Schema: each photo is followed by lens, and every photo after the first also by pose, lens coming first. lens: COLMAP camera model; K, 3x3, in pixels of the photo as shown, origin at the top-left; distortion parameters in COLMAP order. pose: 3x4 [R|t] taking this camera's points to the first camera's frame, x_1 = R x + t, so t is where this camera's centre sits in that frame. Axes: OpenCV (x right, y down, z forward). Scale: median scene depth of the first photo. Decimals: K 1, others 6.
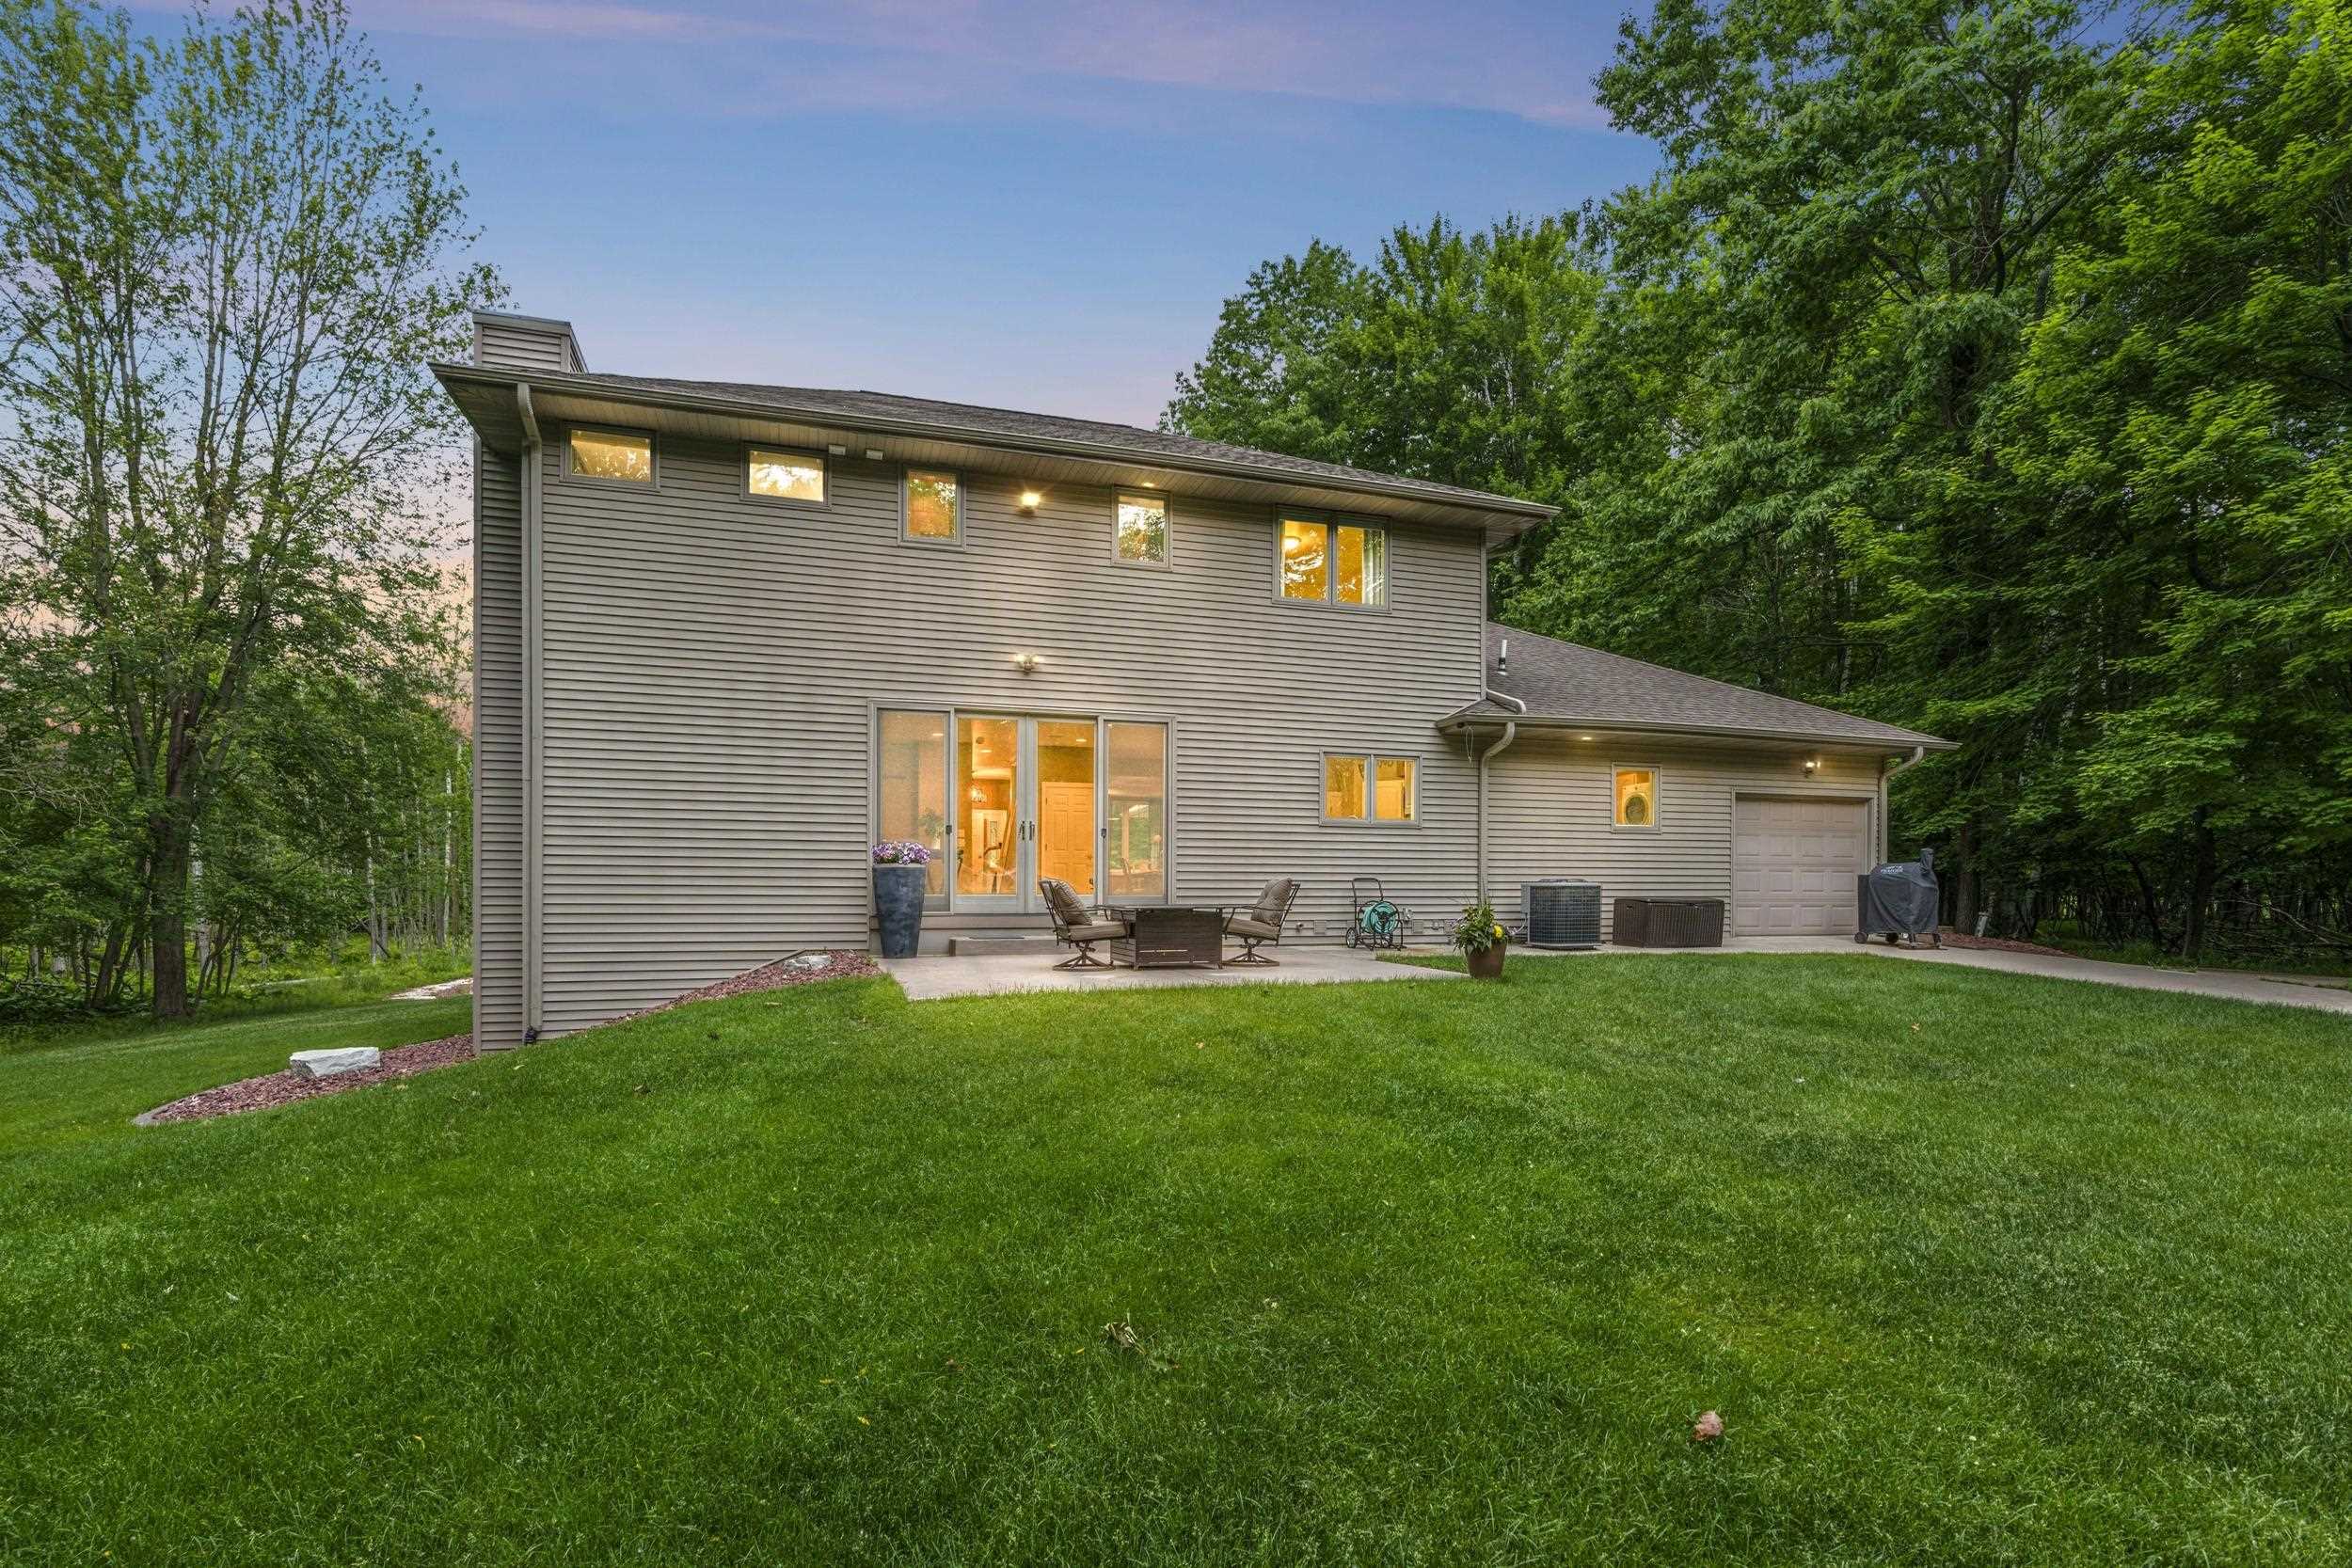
lens RADIAL K [[1060.7, 0, 1174.2], [0, 1060.7, 925.8], [0, 0, 1]] dist [0.008244, 0.000428]
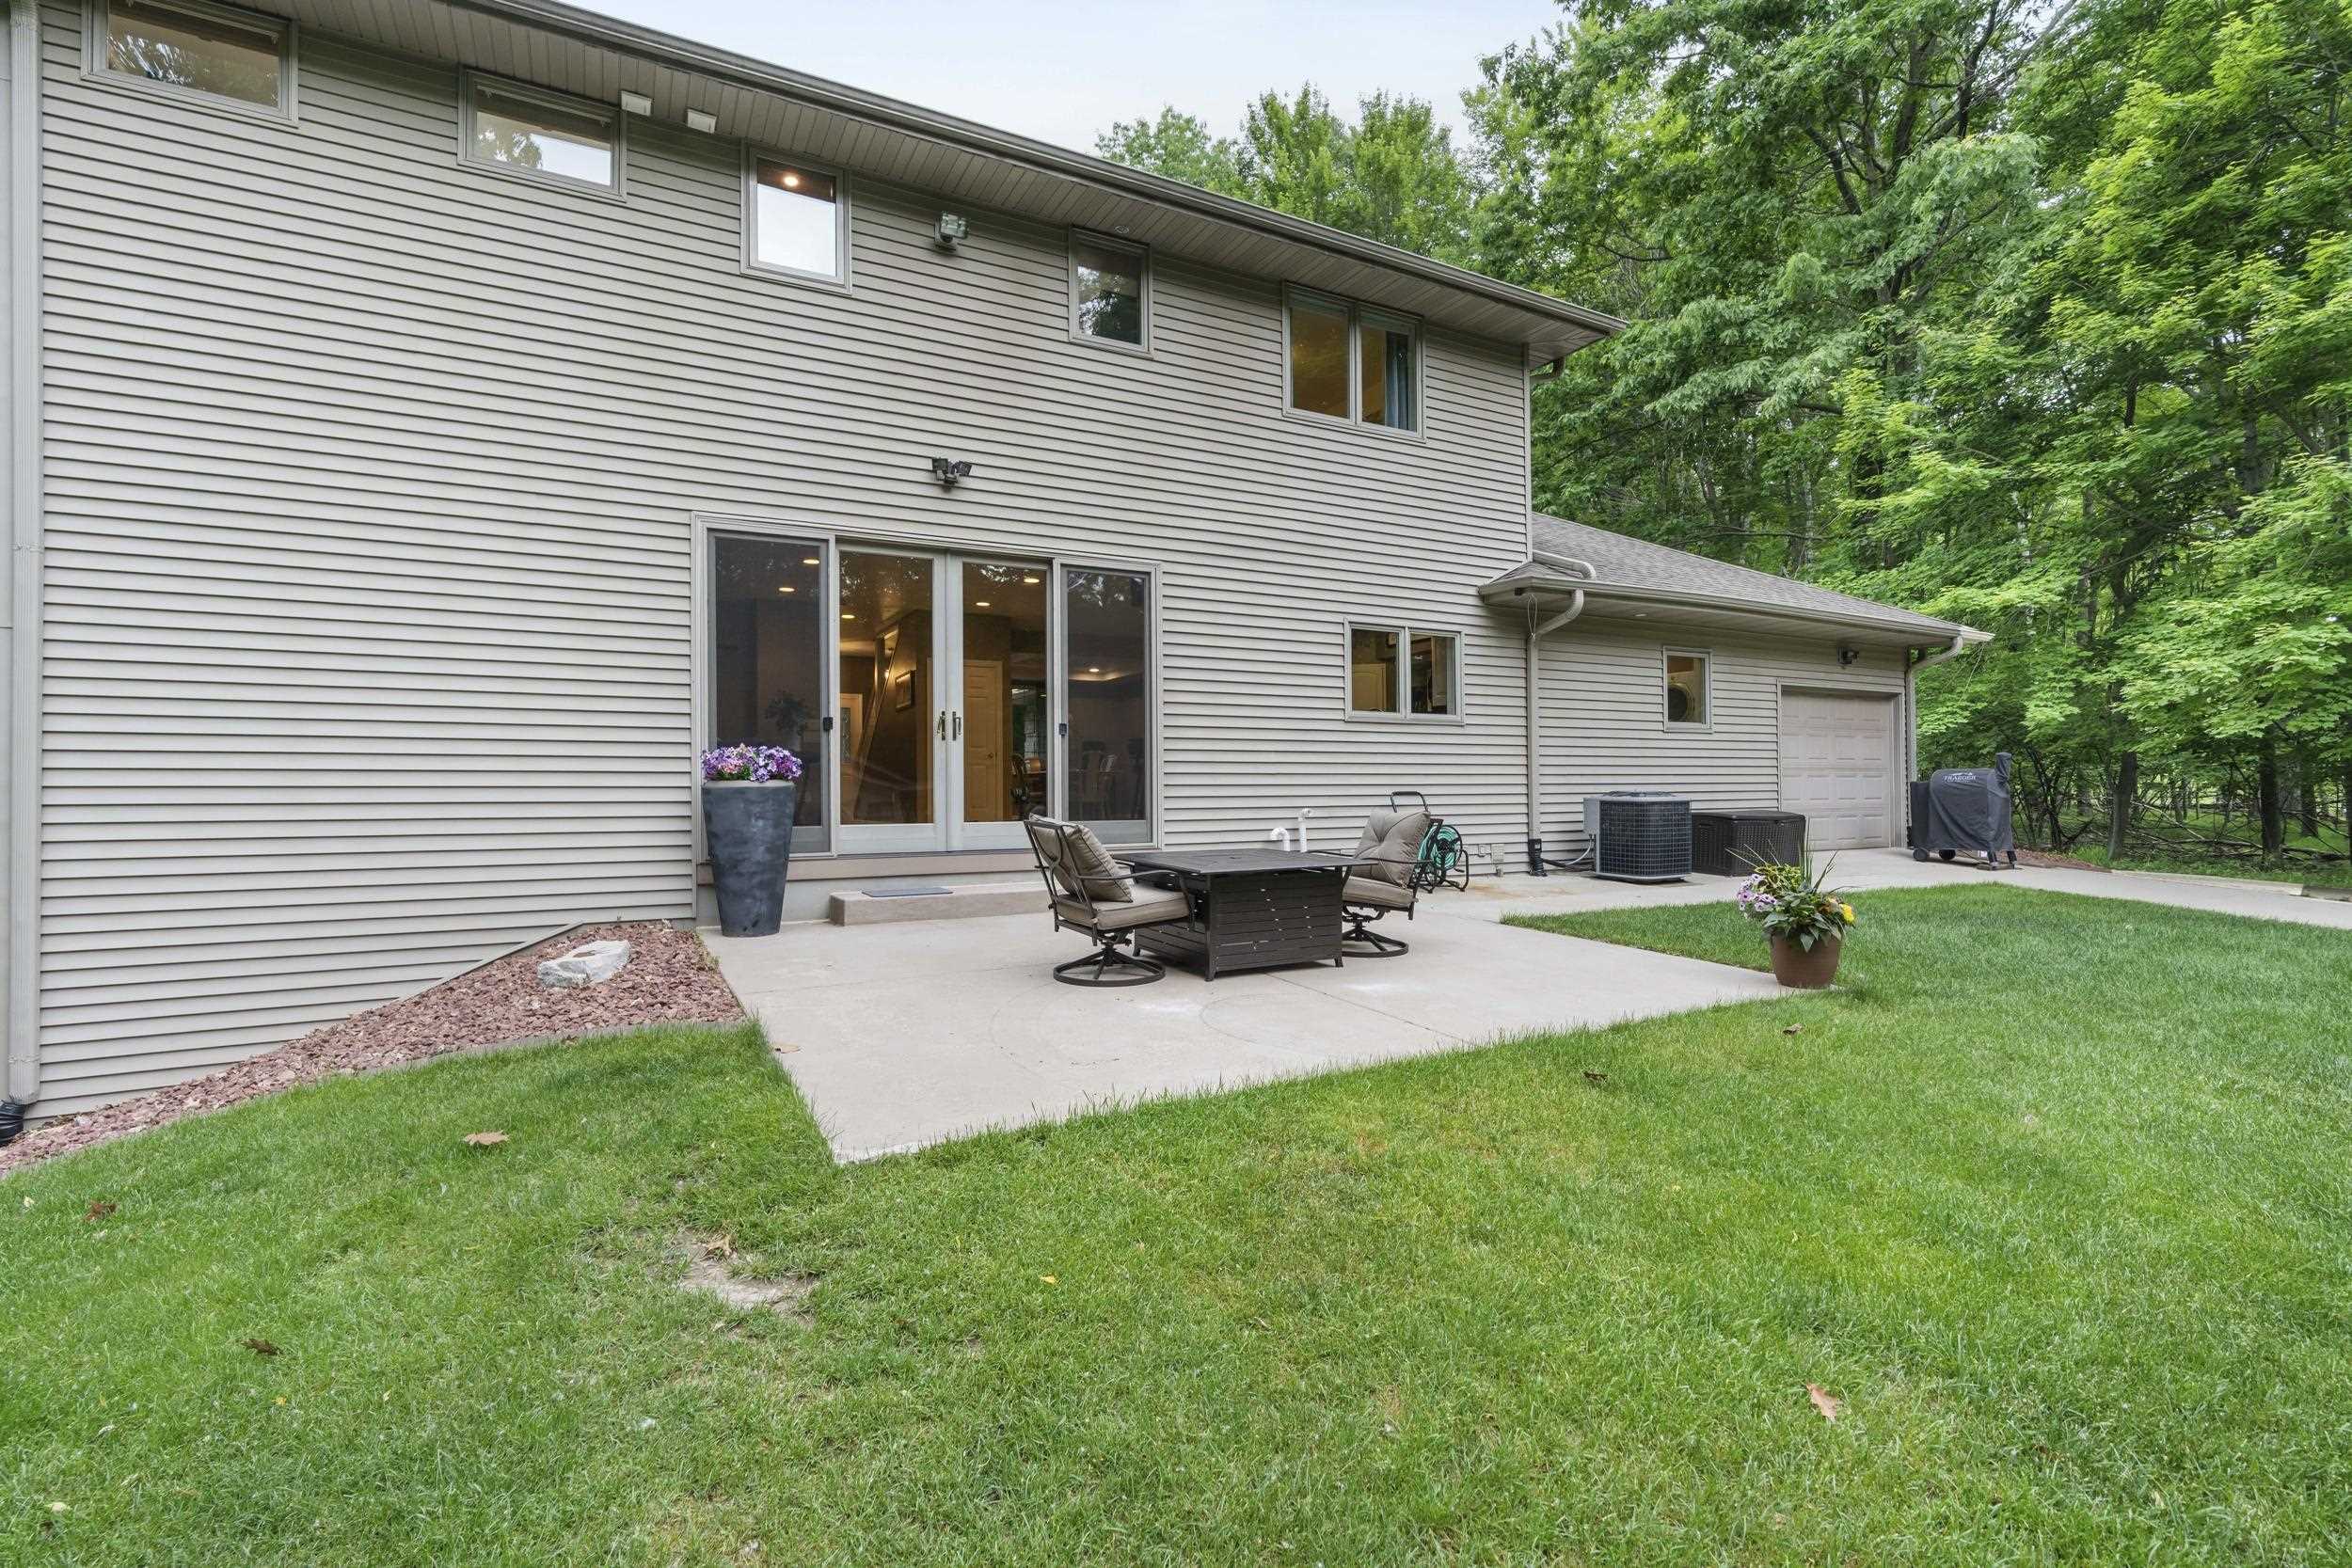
lens RADIAL K [[1043.2, 0, 1197.9], [0, 1043.2, 801.3], [0, 0, 1]] dist [0.002039, 0.000409]
pose [[0.981748, -0.006894, 0.190063, -0.084561], [0.008802, 0.999919, -0.009198, -0.027191], [-0.189985, 0.010703, 0.981729, 0.254558]]
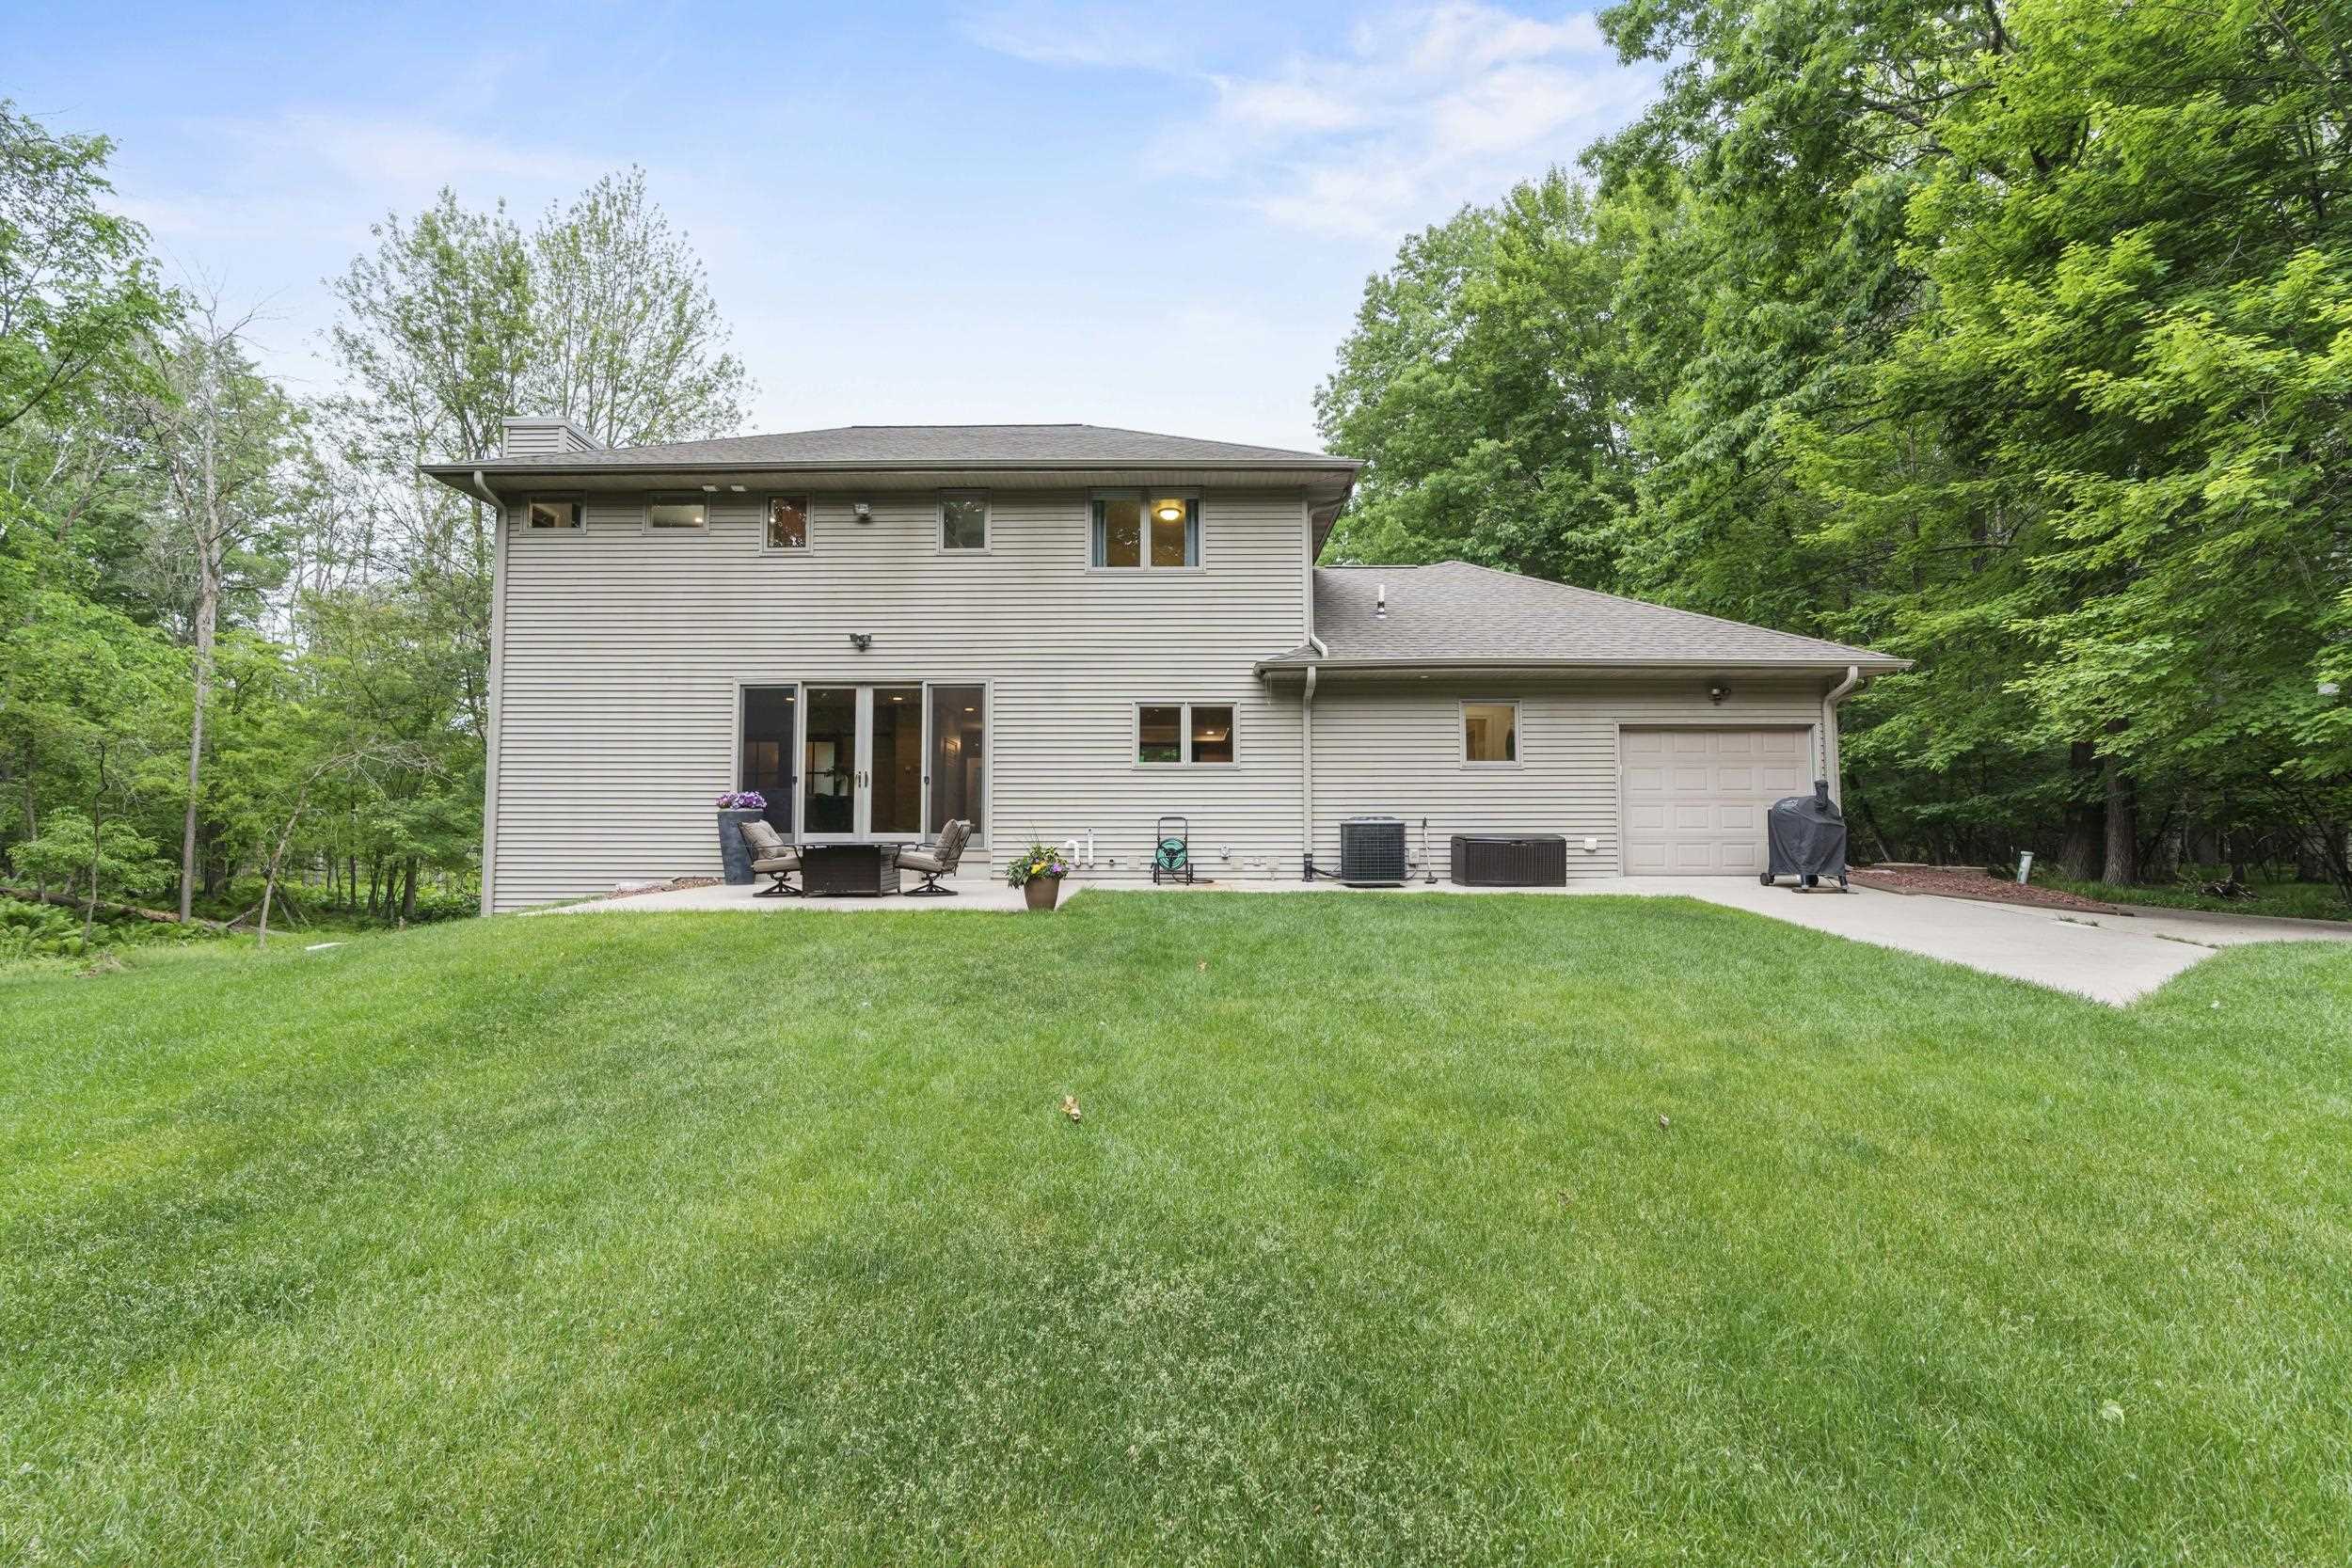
lens RADIAL K [[1001.9, 0, 1170.2], [0, 1001.9, 792.6], [0, 0, 1]] dist [0.014504, 0.000218]
pose [[0.954331, -0.013779, -0.298432, 0.397327], [-0.006596, 0.997721, -0.067158, -0.001305], [0.298678, 0.066060, 0.952065, 0.026308]]
